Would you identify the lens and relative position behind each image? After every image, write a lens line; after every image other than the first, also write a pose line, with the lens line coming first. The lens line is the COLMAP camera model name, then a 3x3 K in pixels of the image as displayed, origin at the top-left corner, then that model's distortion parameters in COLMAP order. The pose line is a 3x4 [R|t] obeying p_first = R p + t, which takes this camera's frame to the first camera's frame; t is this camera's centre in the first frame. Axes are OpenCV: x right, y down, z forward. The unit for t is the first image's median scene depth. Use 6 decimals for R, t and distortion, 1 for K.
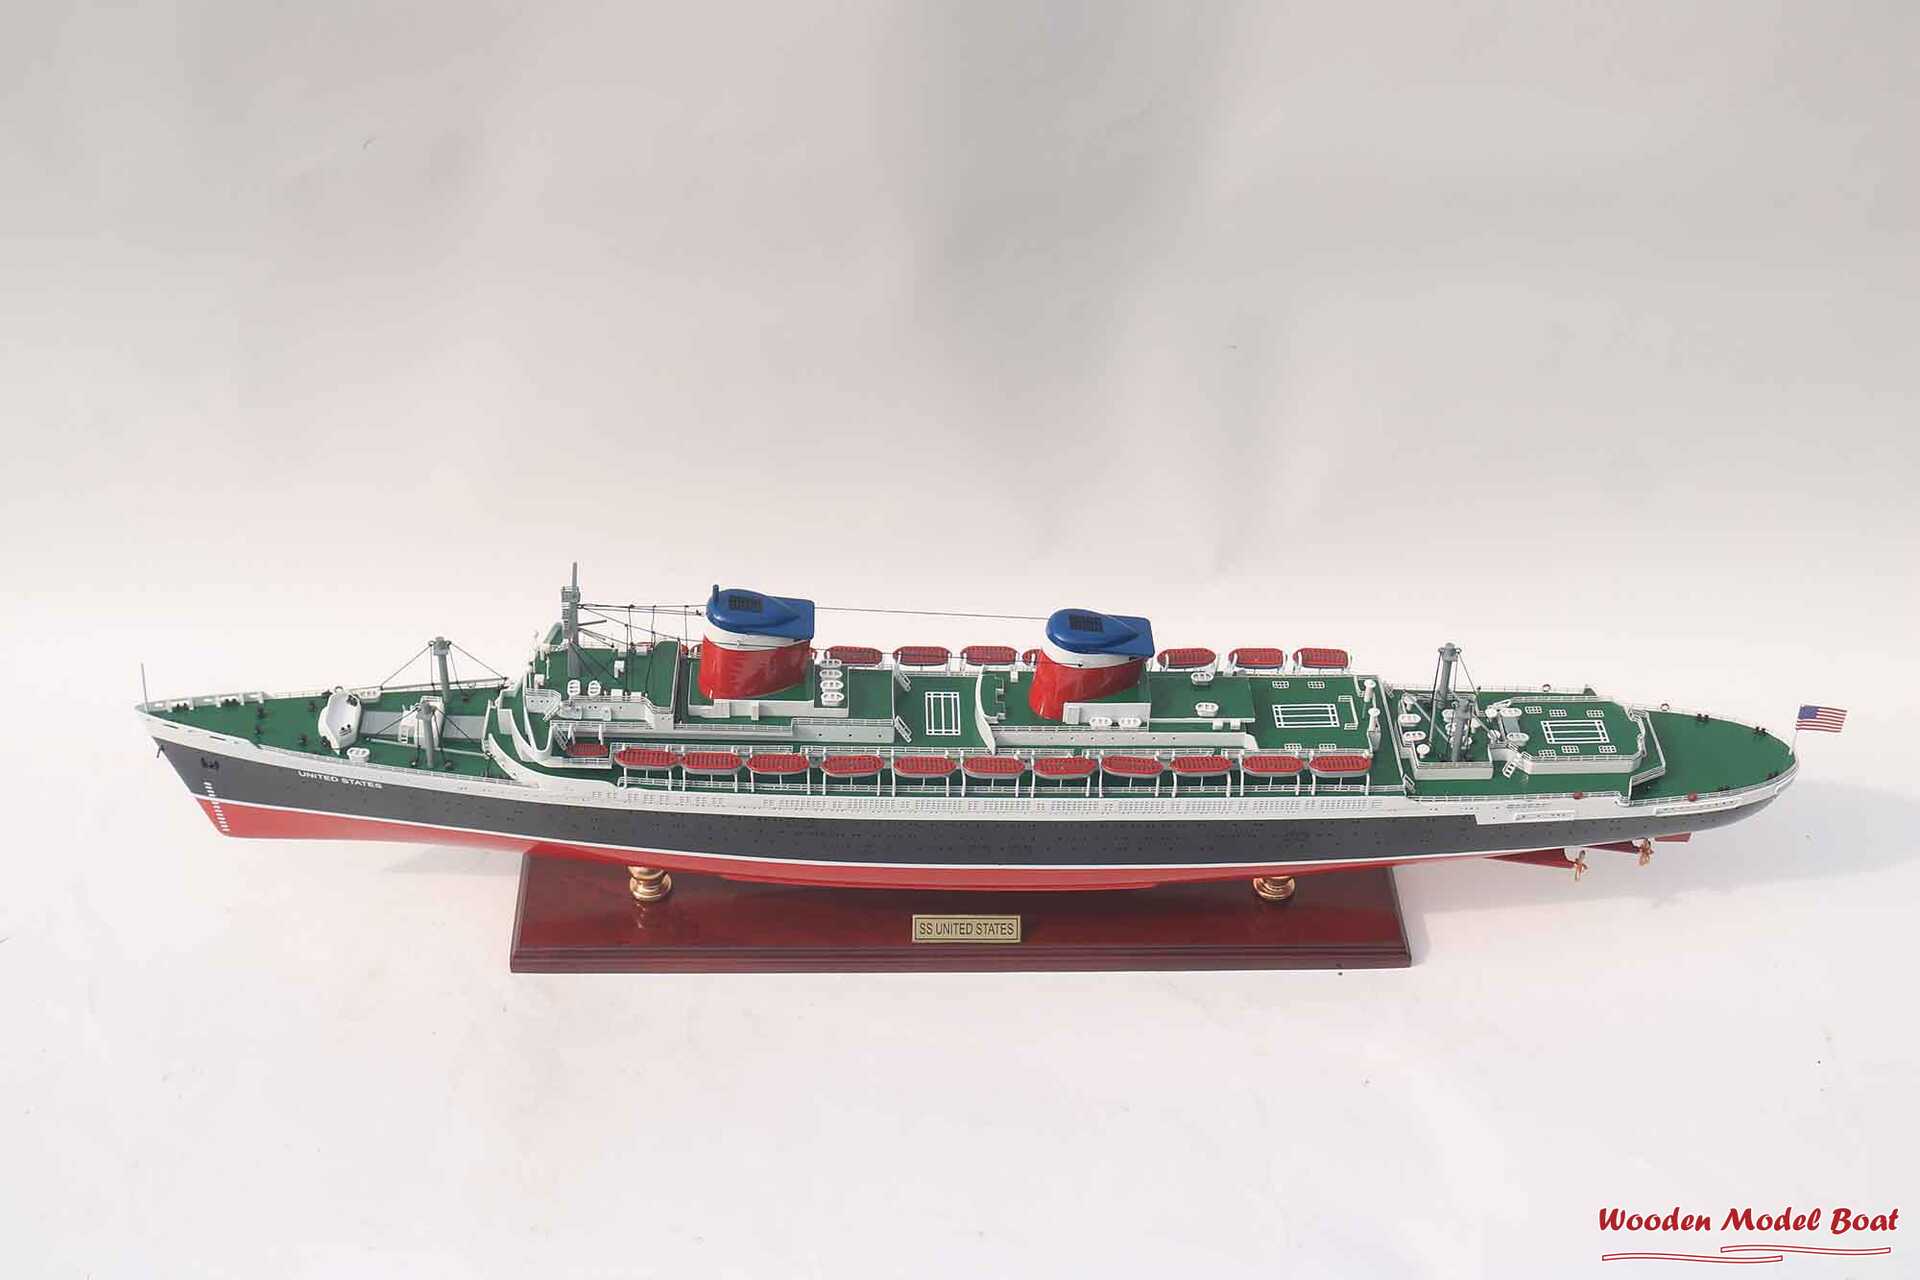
lens RADIAL K [[2509.0, 0, 960.0], [0, 2509.0, 640.0], [0, 0, 1]] dist [-0.096503, -0.009582]
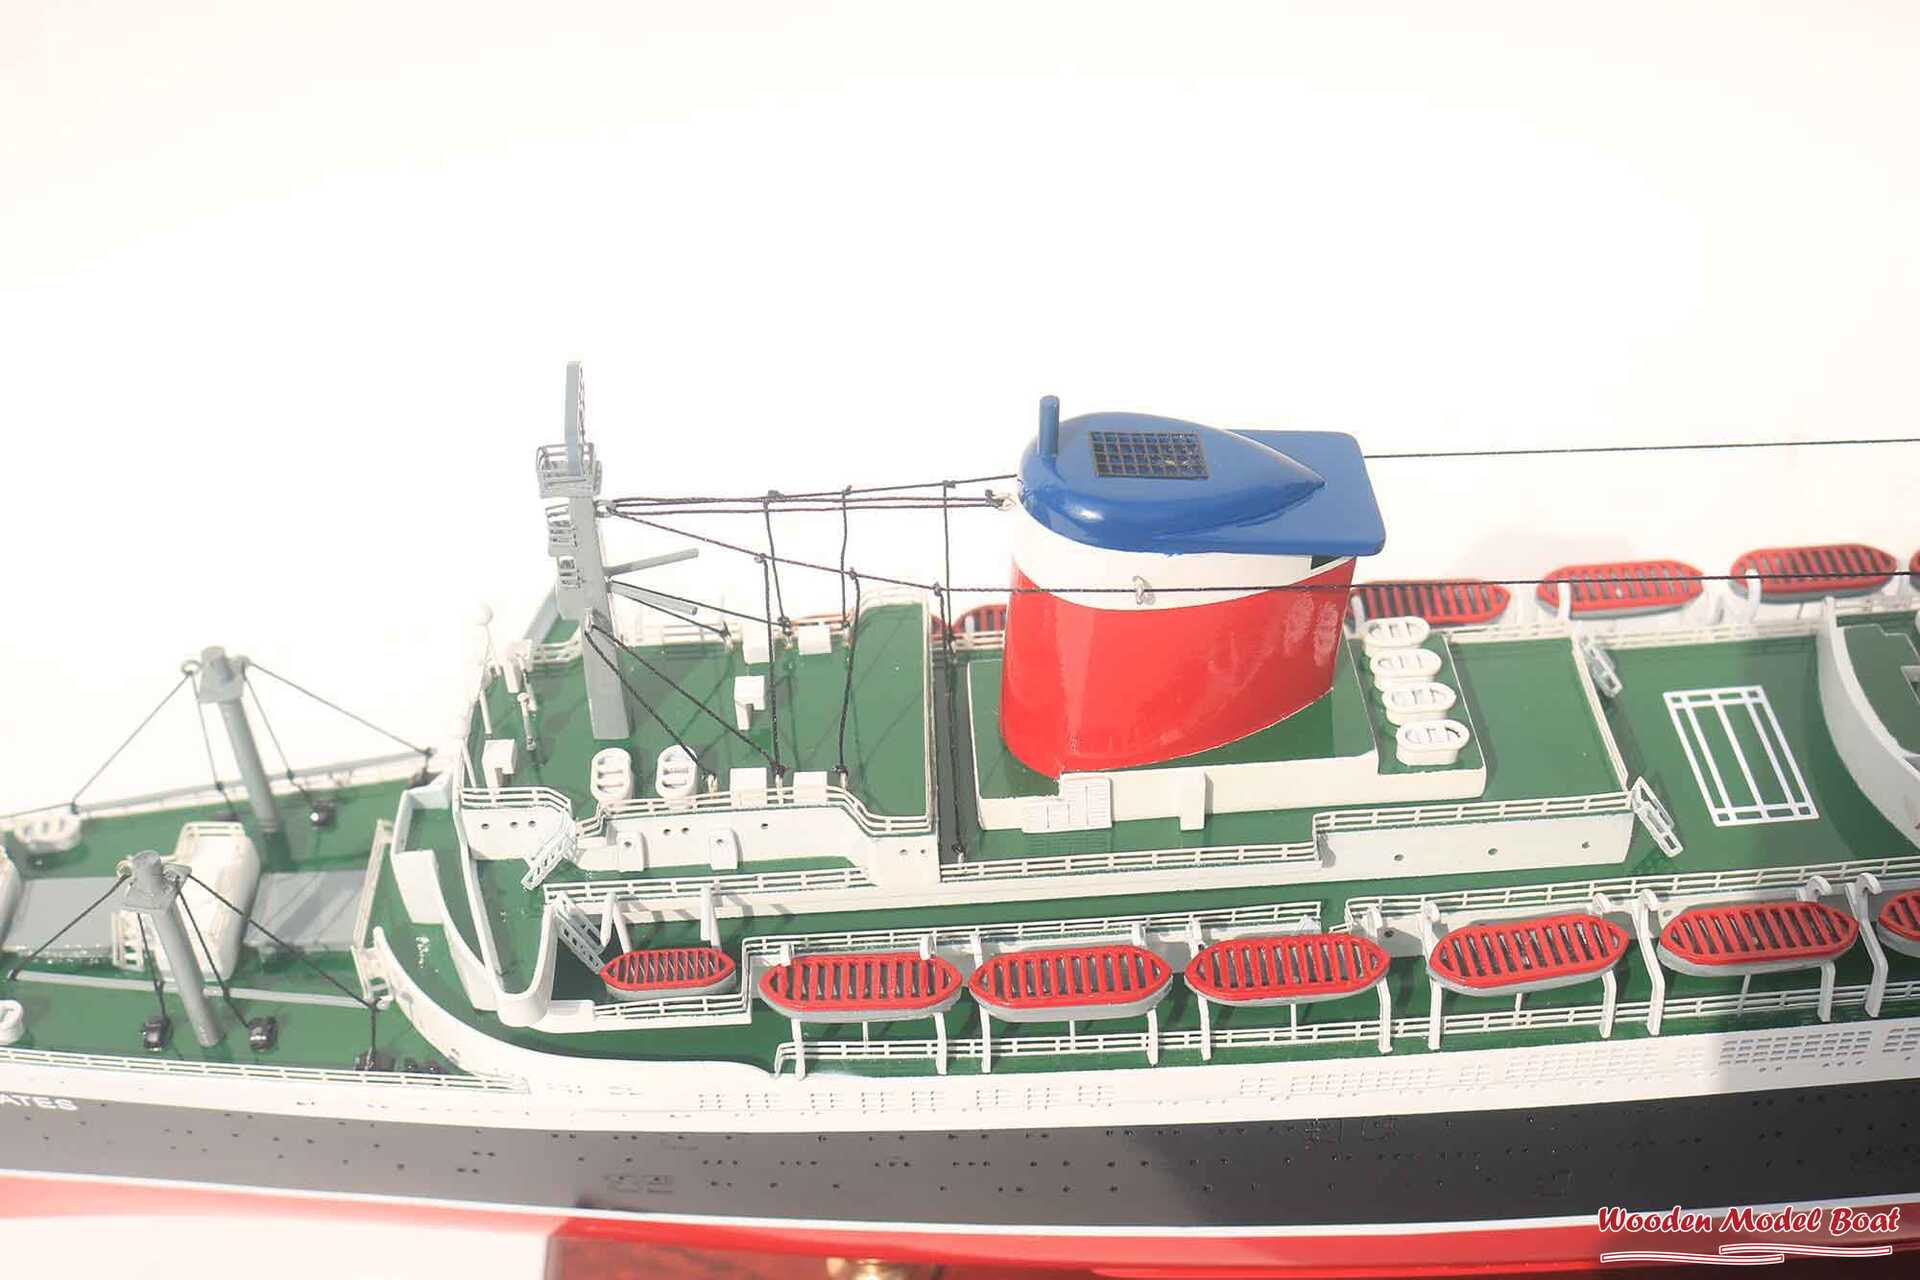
lens RADIAL K [[2267.3, 0, 960.0], [0, 2267.3, 640.0], [0, 0, 1]] dist [-0.142480, -0.010936]
pose [[0.995680, -0.081262, -0.044914, -0.096231], [0.081525, 0.996663, 0.004066, 0.004769], [0.044434, -0.007710, 0.998983, 0.716254]]
